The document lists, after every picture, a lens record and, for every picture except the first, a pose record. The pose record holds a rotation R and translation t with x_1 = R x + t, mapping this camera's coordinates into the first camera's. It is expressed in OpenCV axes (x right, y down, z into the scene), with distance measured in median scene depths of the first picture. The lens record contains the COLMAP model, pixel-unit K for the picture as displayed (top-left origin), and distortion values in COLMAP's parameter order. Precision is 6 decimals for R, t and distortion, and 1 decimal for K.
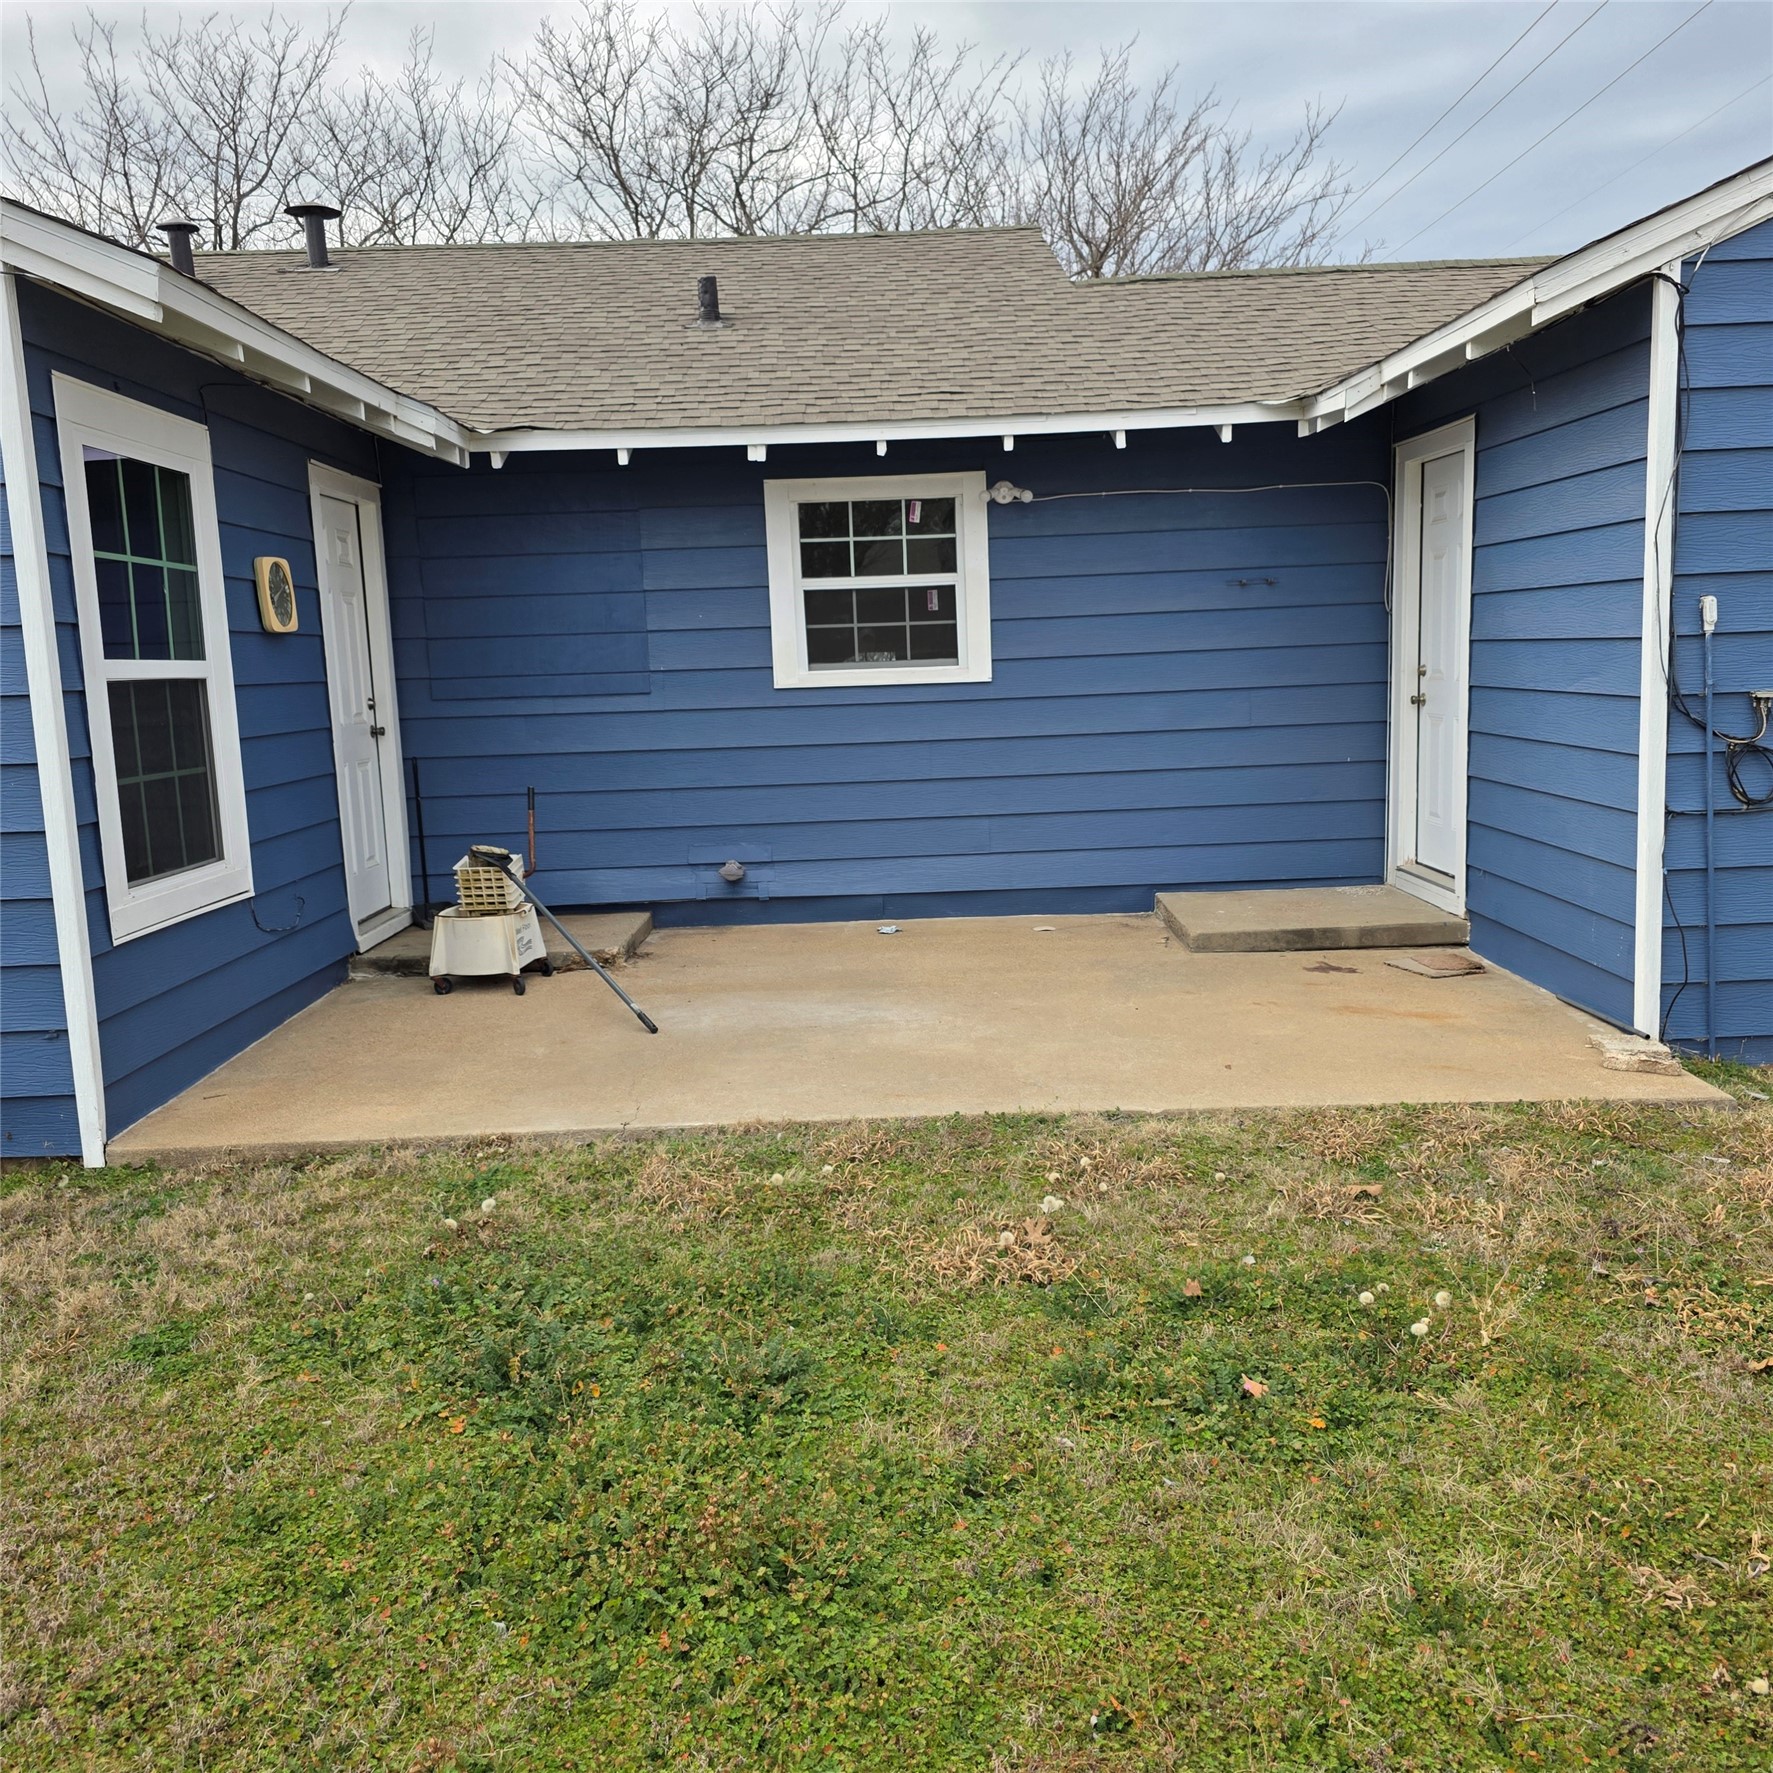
lens RADIAL K [[1576.3, 0, 876.6], [0, 1576.3, 874.9], [0, 0, 1]] dist [0.065690, -0.072789]
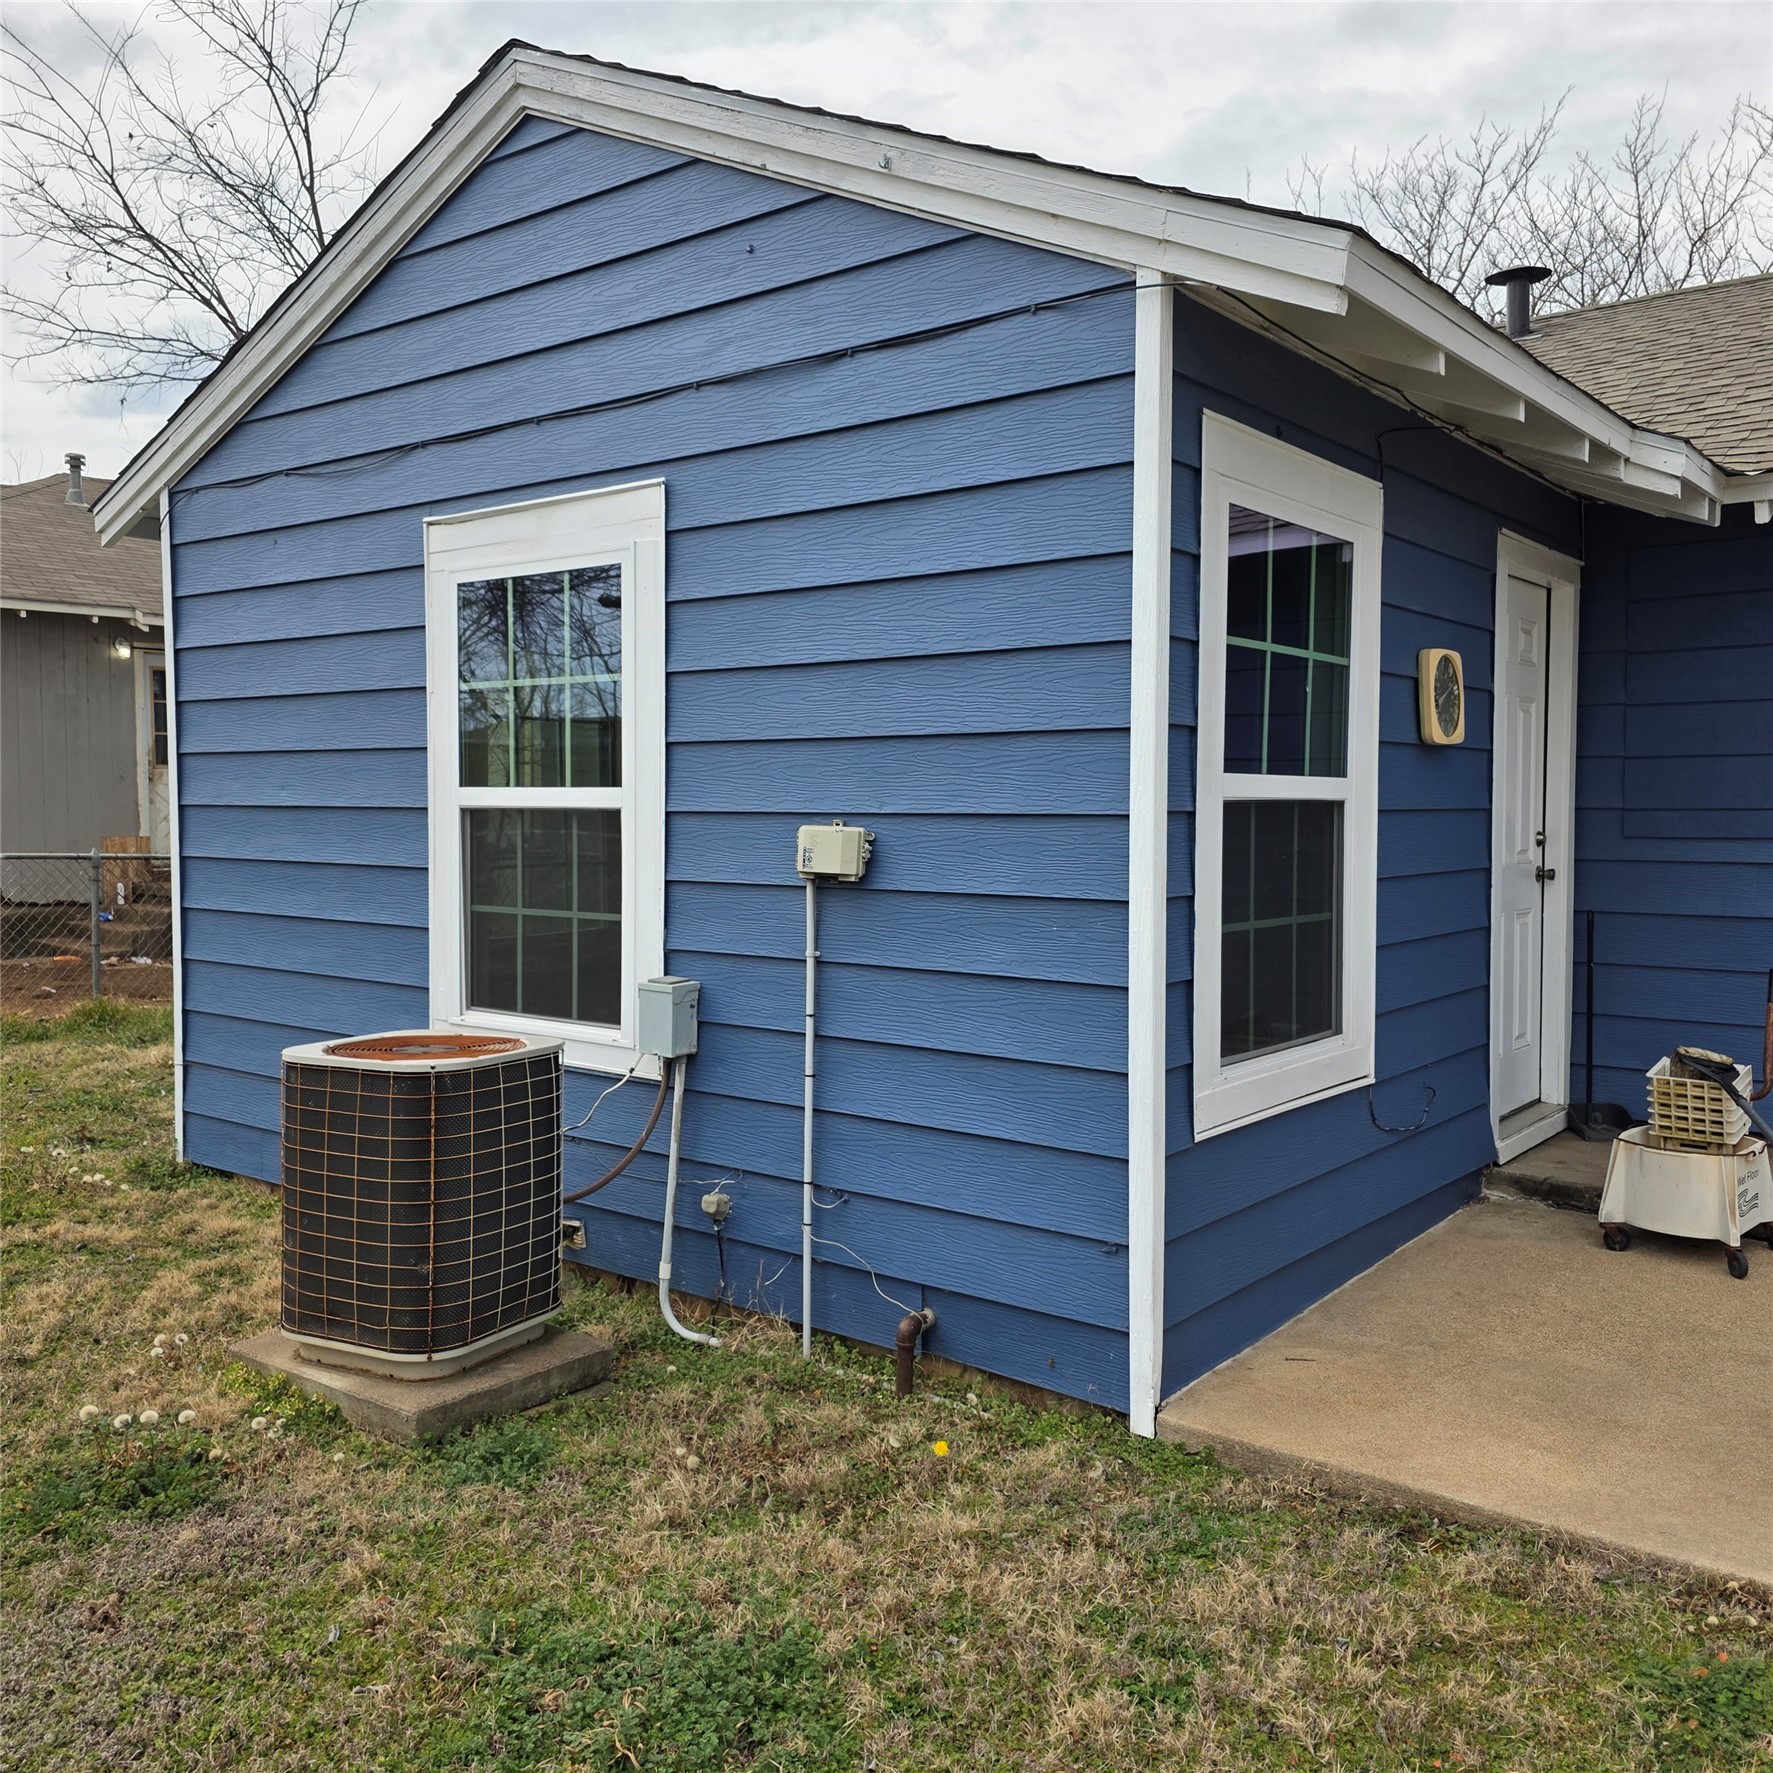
lens RADIAL K [[1576.3, 0, 883.9], [0, 1576.3, 885.9], [0, 0, 1]] dist [0.065690, -0.072789]
pose [[0.780691, 0.068259, -0.621178, -0.117866], [-0.112531, 0.993123, -0.032296, -0.033032], [0.614702, 0.095115, 0.783004, 0.270519]]
